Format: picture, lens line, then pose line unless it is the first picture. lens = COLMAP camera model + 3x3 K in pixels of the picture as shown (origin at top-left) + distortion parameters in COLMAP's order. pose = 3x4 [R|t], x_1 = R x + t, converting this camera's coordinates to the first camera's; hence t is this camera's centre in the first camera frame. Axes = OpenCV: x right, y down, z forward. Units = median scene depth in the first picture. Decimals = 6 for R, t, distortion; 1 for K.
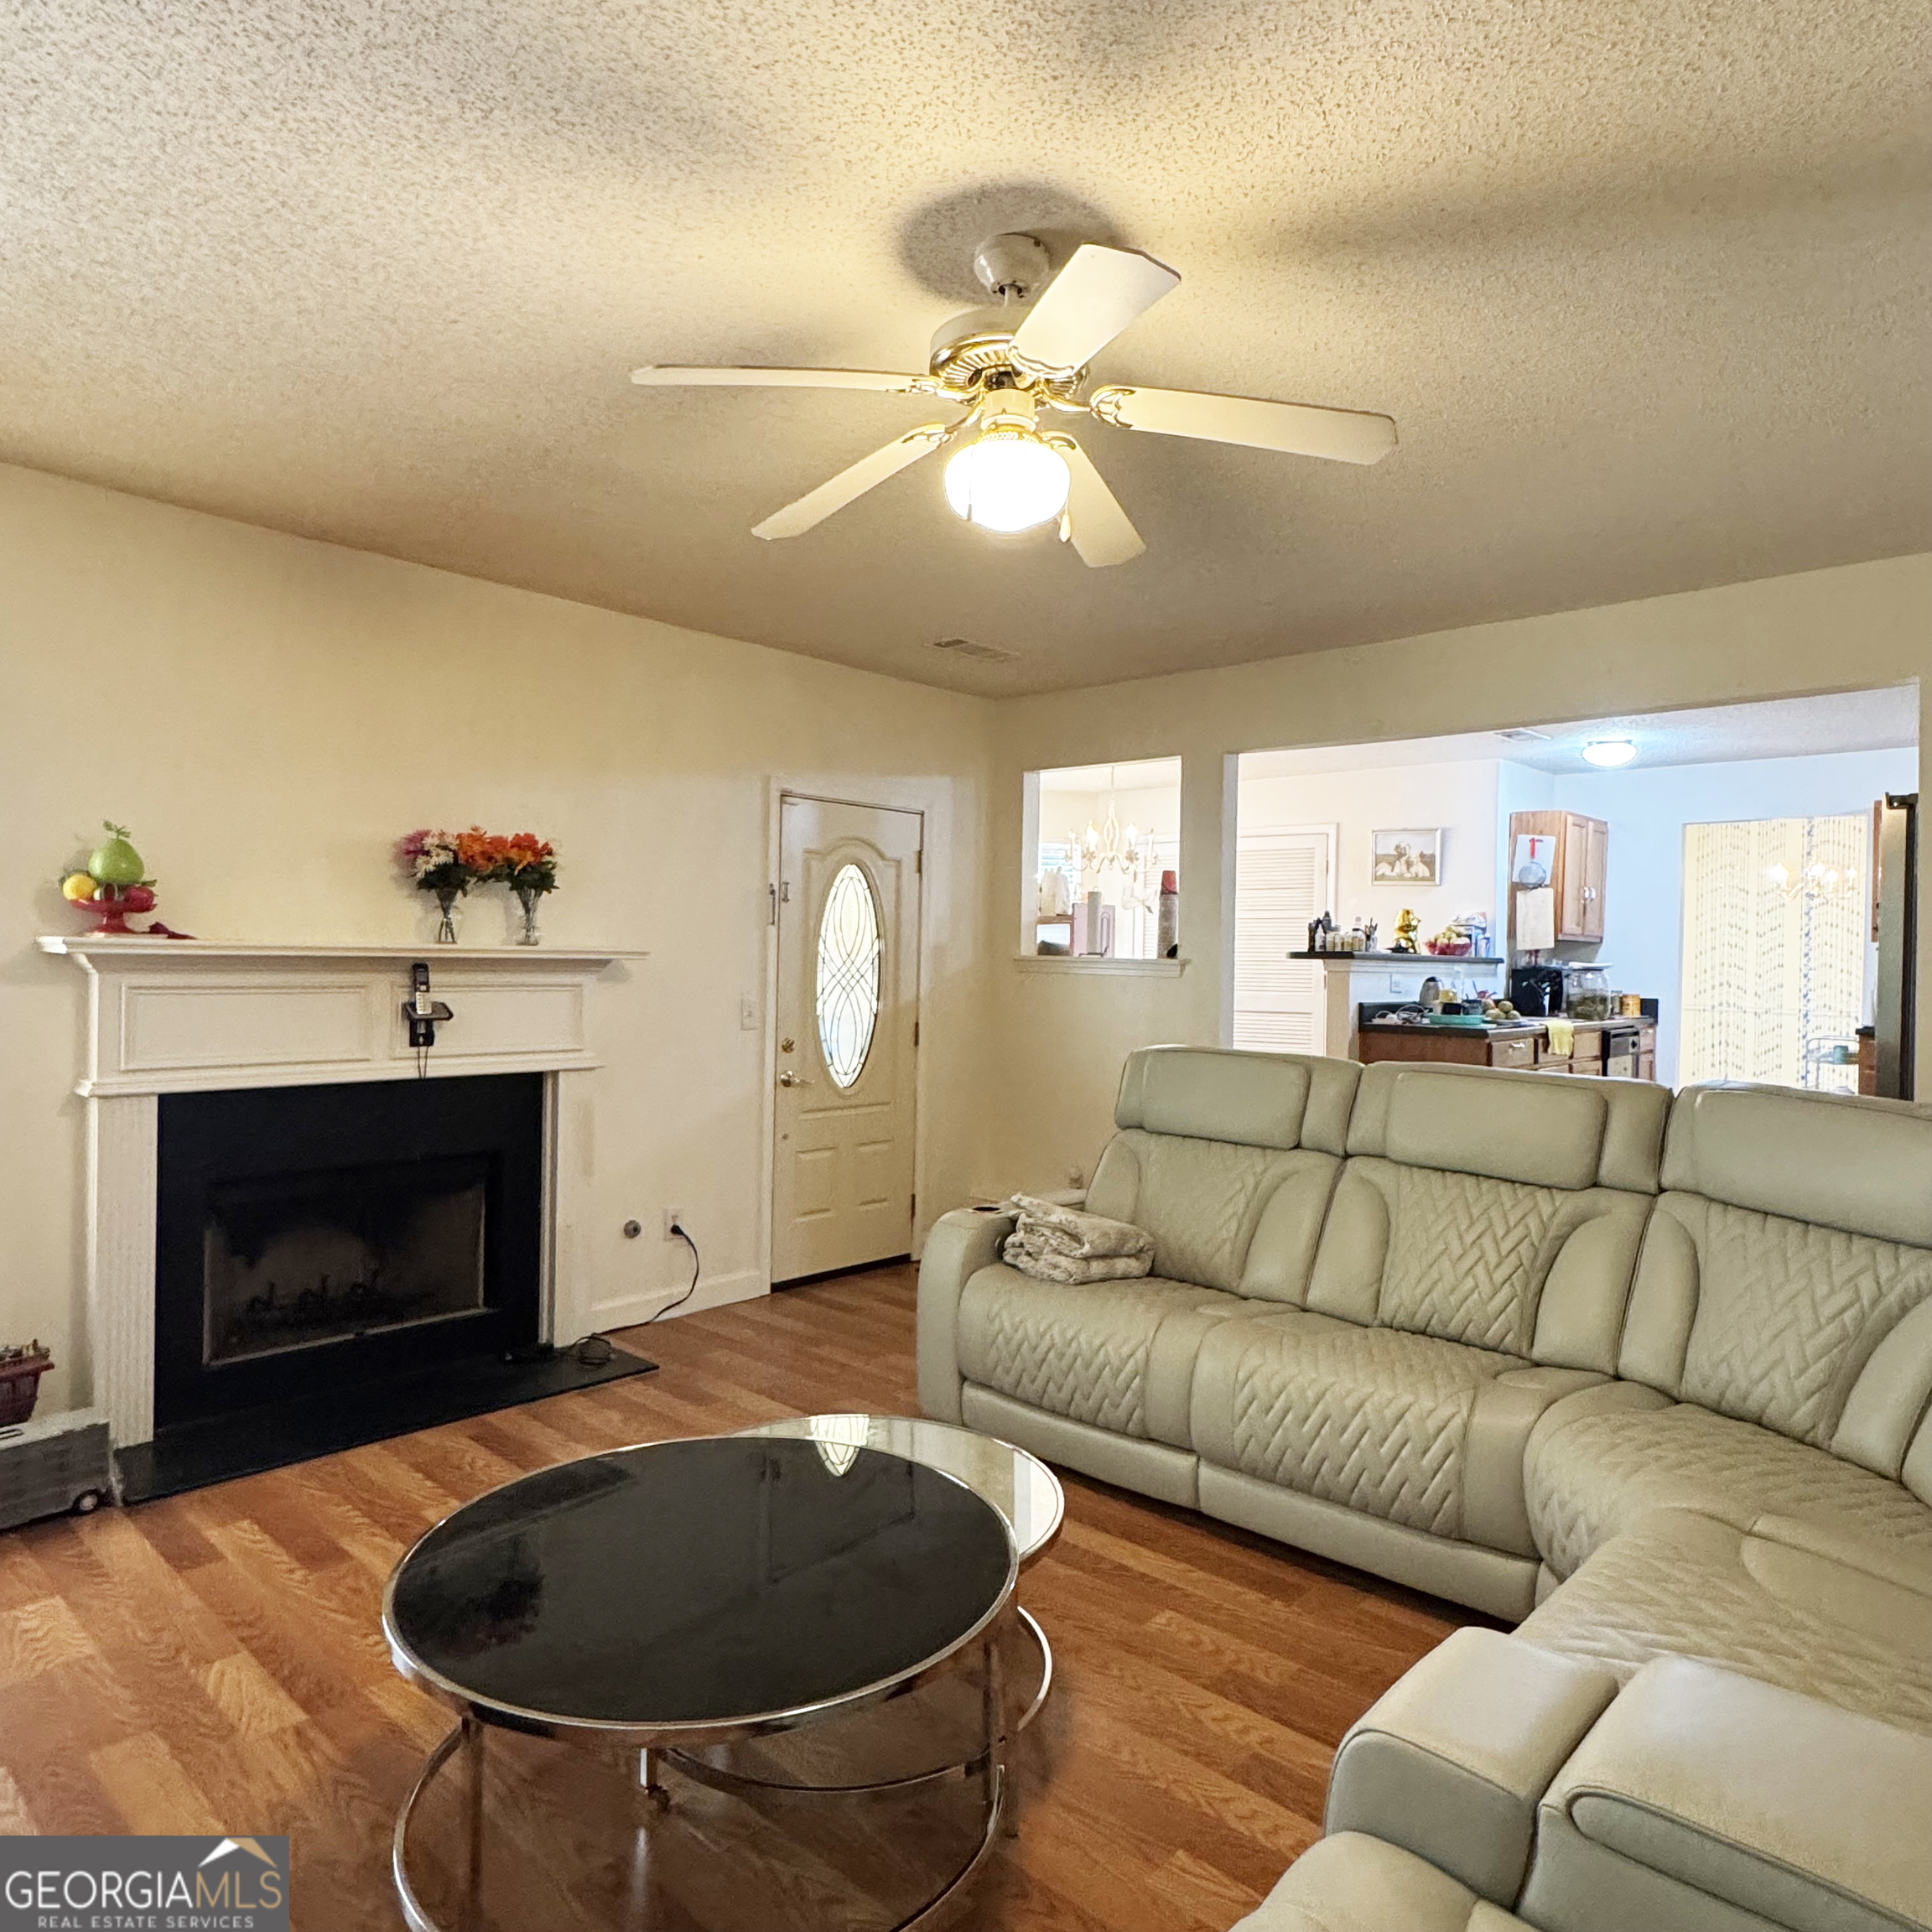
lens RADIAL K [[1299.5, 0, 968.0], [0, 1299.5, 965.7], [0, 0, 1]] dist [0.001954, 0.000853]
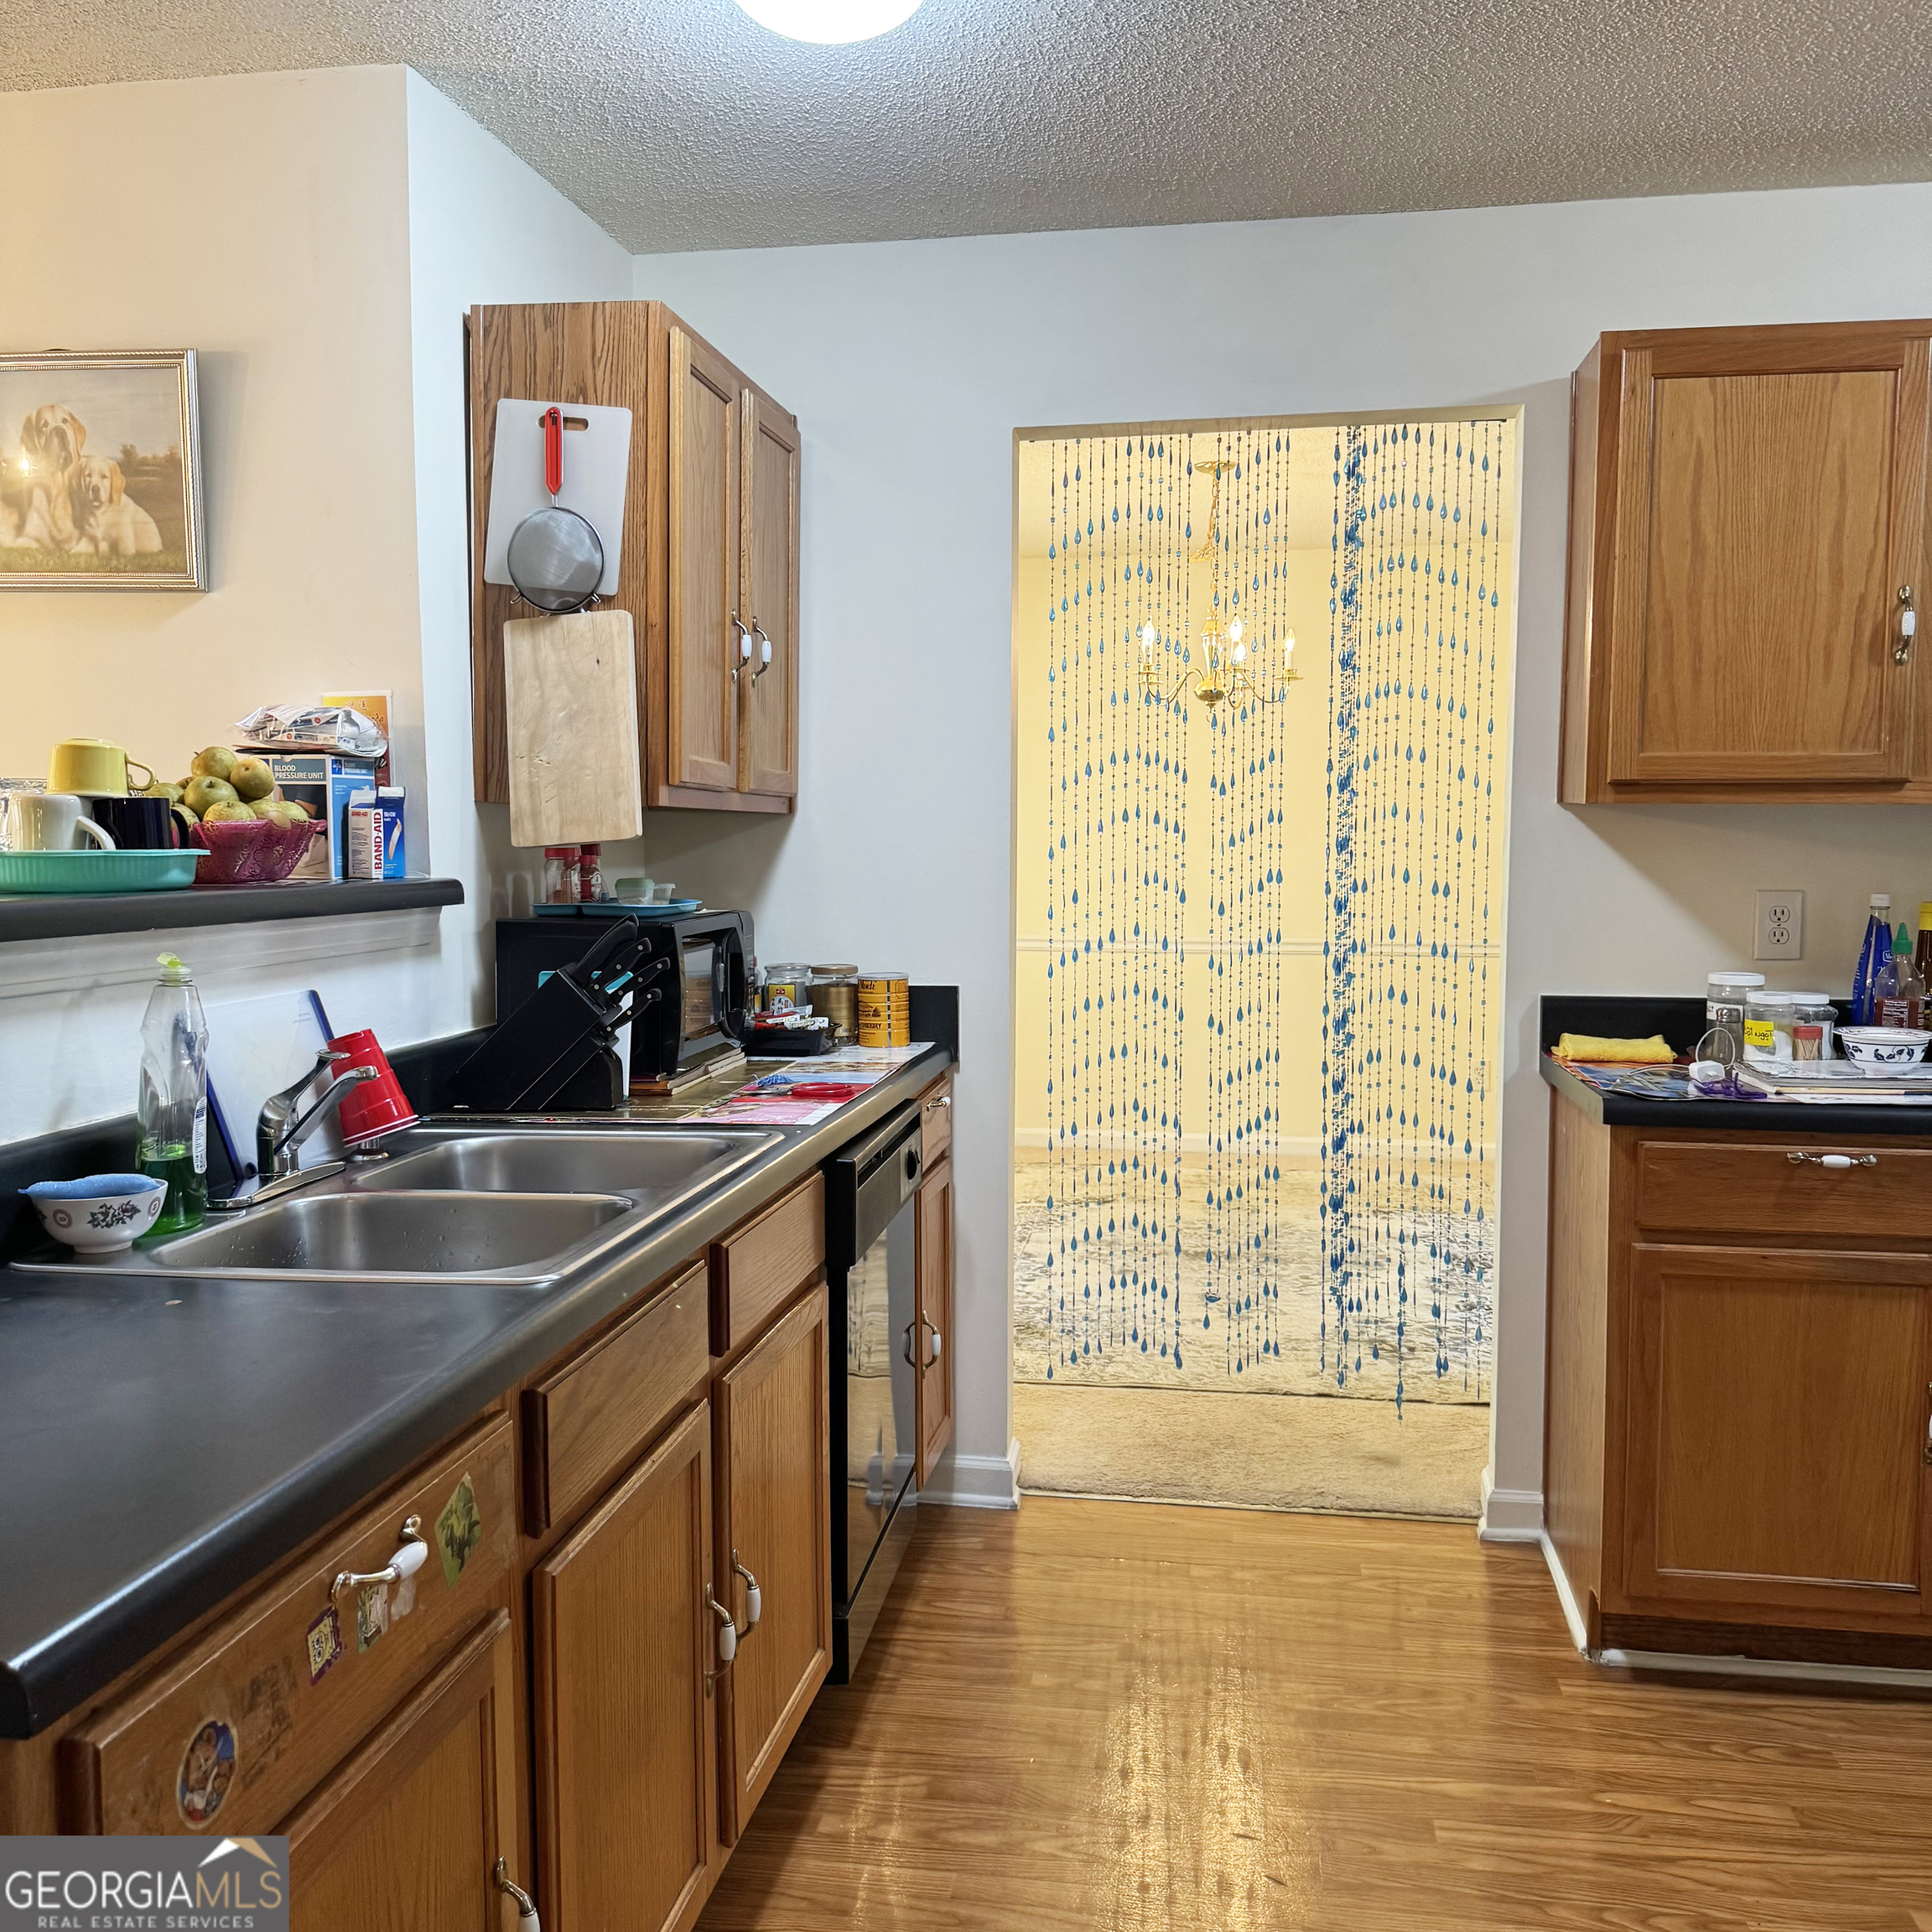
lens RADIAL K [[1811.0, 0, 972.7], [0, 1811.0, 969.4], [0, 0, 1]] dist [0.025034, 0.000000]
pose [[0.833659, -0.060738, 0.548930, 0.297674], [0.021177, 0.996719, 0.078124, -0.013975], [-0.551874, -0.053504, 0.832209, 0.644049]]
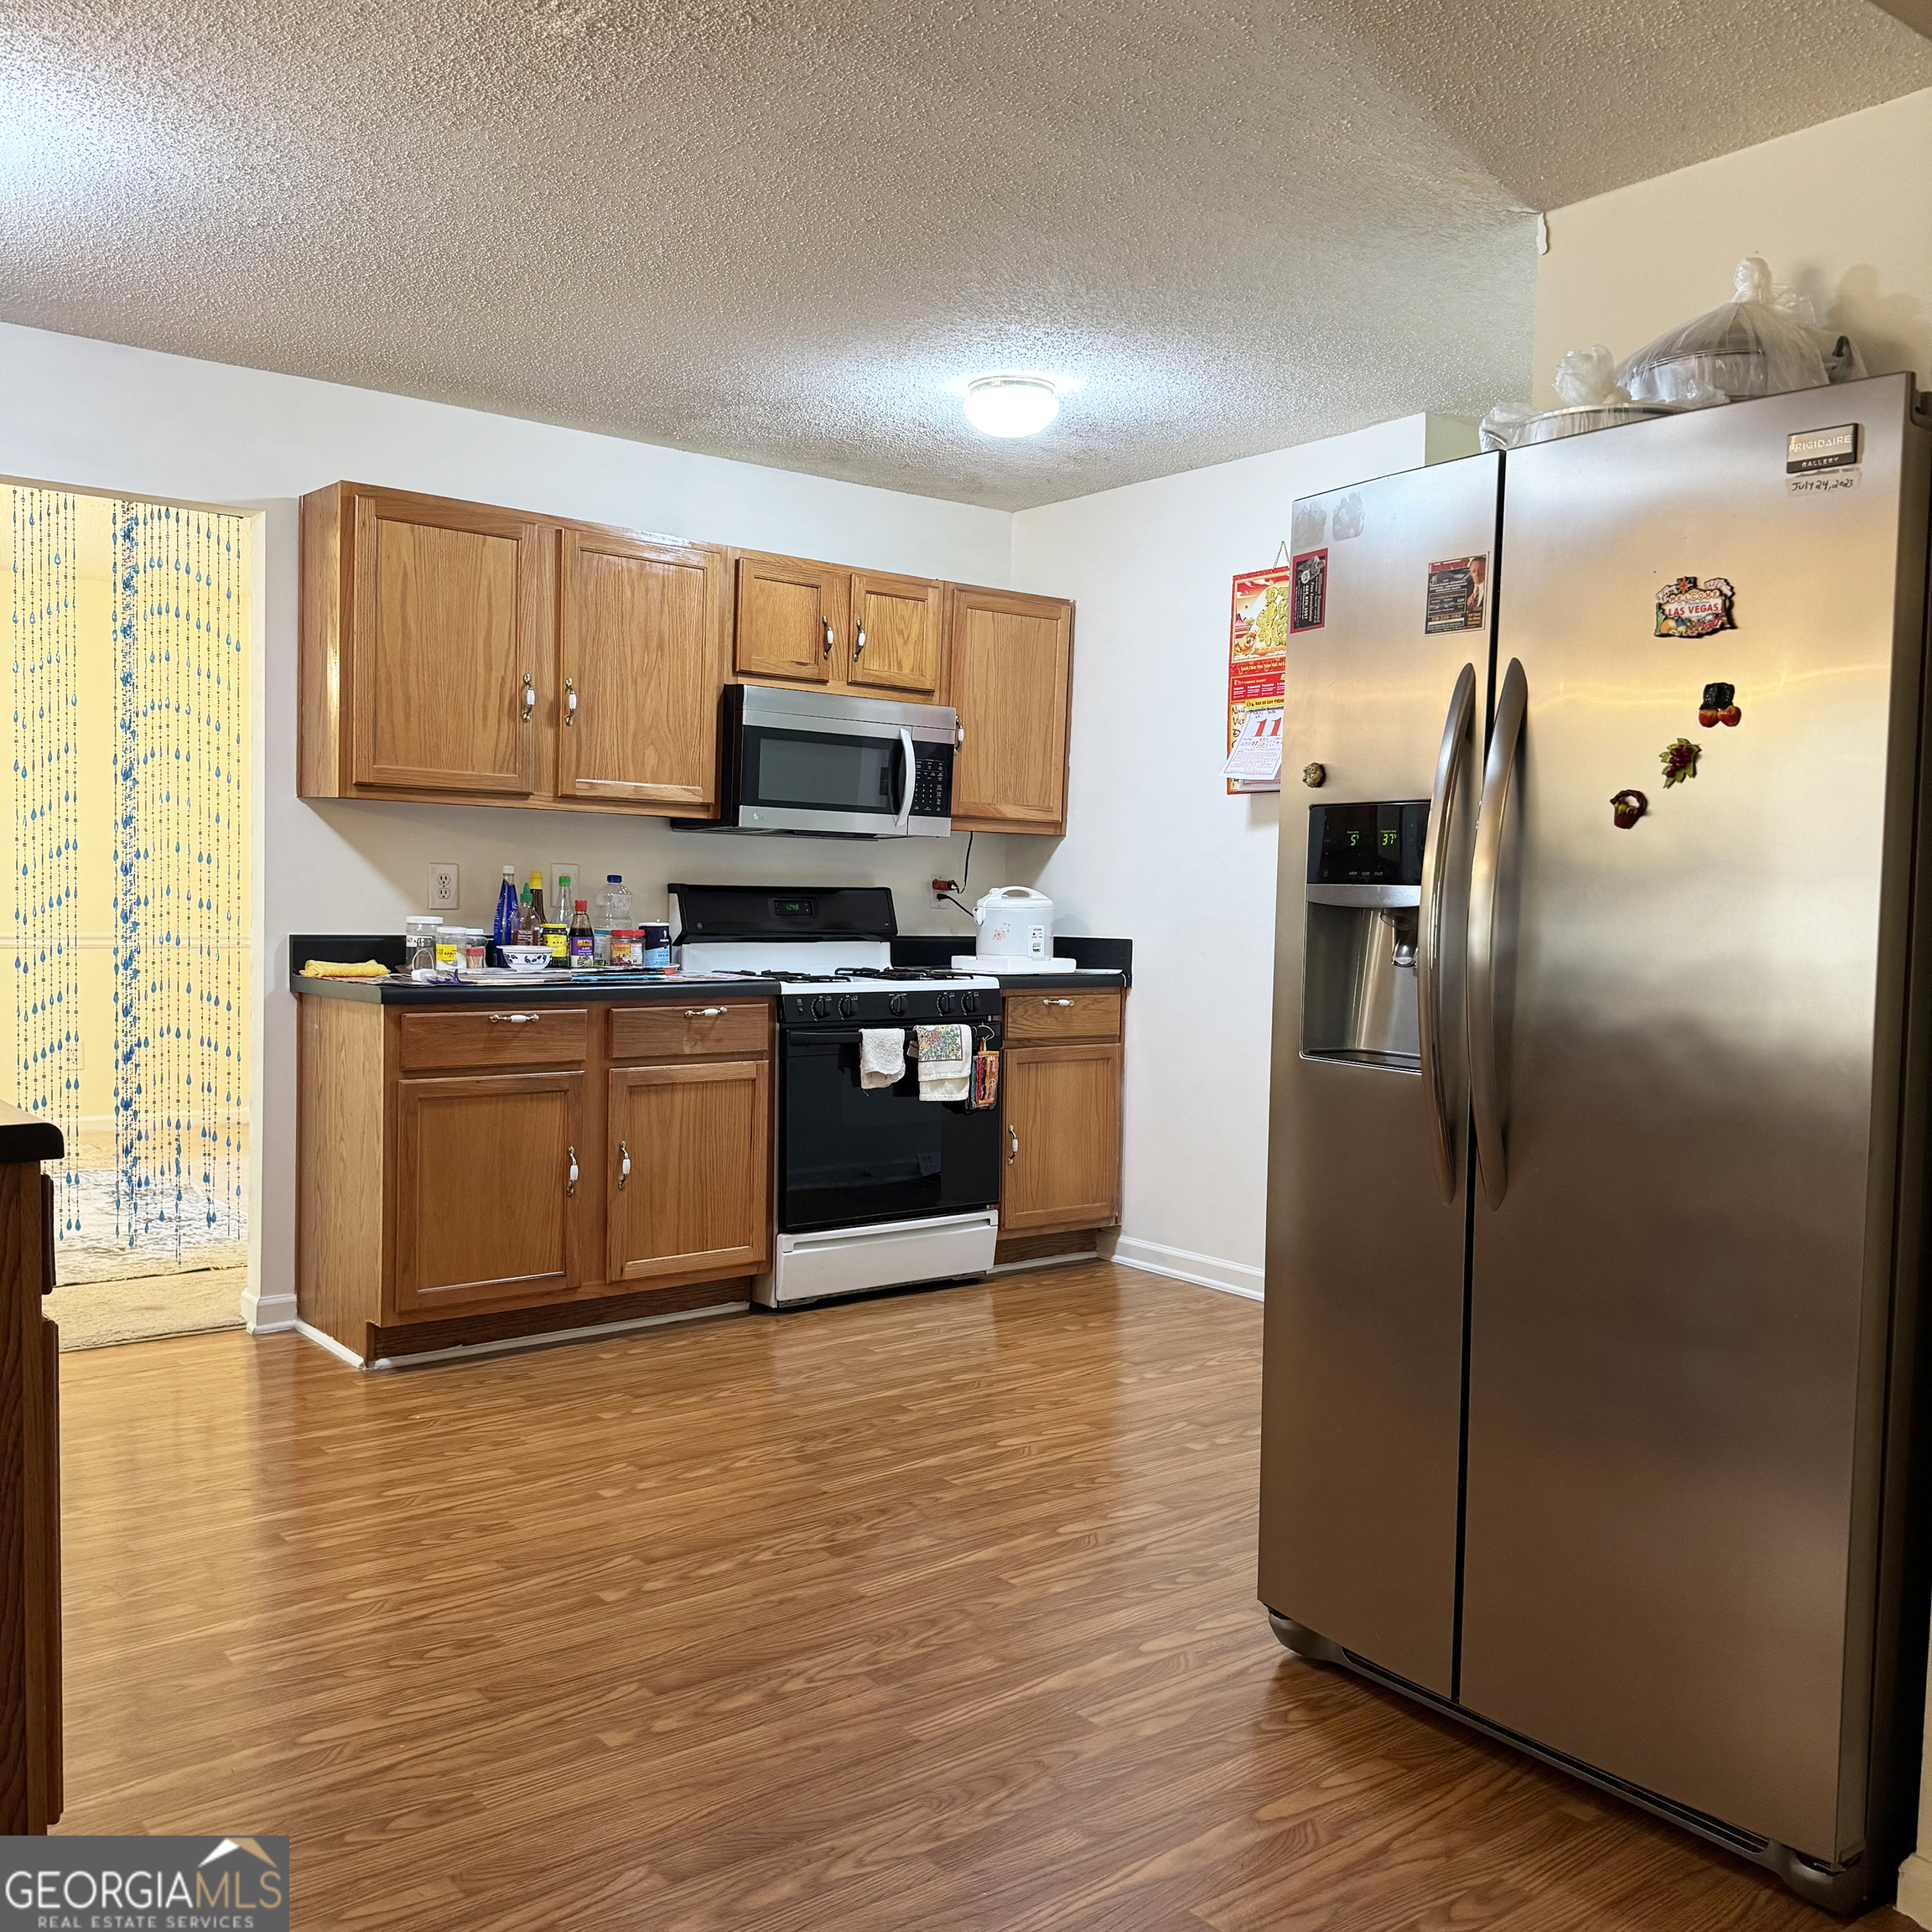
lens RADIAL K [[1811.0, 0, 1002.5], [0, 1811.0, 975.5], [0, 0, 1]] dist [0.025034, 0.000000]
pose [[0.136238, -0.064761, 0.988557, 0.079349], [-0.011045, 0.997700, 0.066882, -0.000570], [-0.990615, -0.020030, 0.135210, 0.611813]]
